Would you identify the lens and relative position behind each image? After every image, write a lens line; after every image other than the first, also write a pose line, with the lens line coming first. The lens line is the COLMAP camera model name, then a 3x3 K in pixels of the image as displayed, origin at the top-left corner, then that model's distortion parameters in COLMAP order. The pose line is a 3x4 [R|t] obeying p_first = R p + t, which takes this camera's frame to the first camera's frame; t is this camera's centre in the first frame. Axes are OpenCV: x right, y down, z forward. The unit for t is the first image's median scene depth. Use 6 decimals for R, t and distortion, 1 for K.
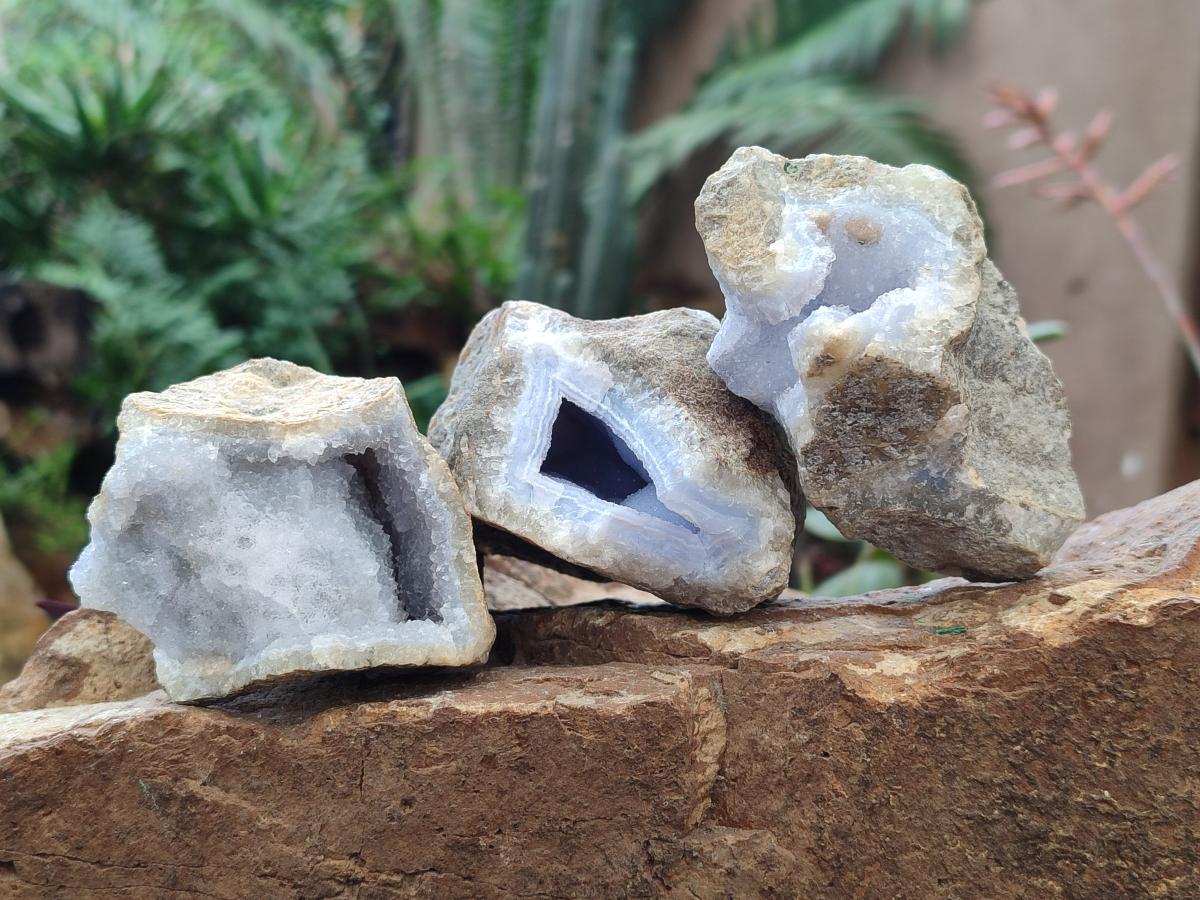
lens RADIAL K [[1747.4, 0, 600.2], [0, 1747.4, 443.3], [0, 0, 1]] dist [0.163141, 0.000000]
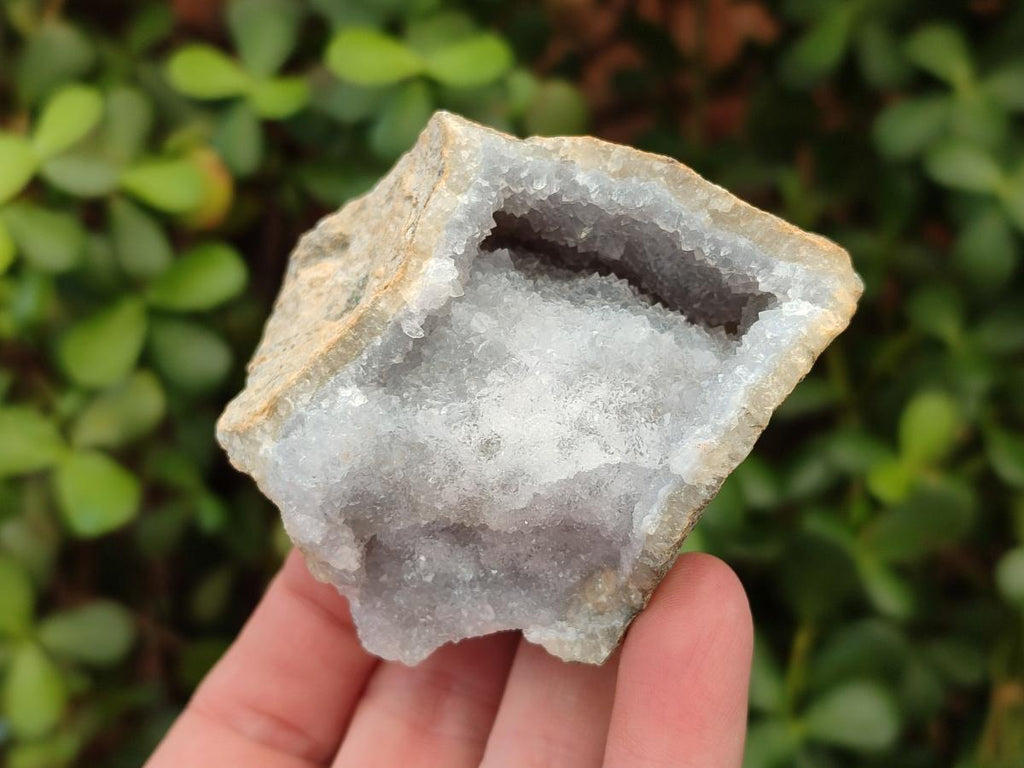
lens RADIAL K [[1491.1, 0, 514.3], [0, 1491.1, 381.3], [0, 0, 1]] dist [0.163141, 0.000000]
pose [[0.638286, -0.745292, -0.192694, -0.067055], [0.768619, 0.630874, 0.105934, -0.011570], [0.042614, -0.215724, 0.975524, 0.444363]]
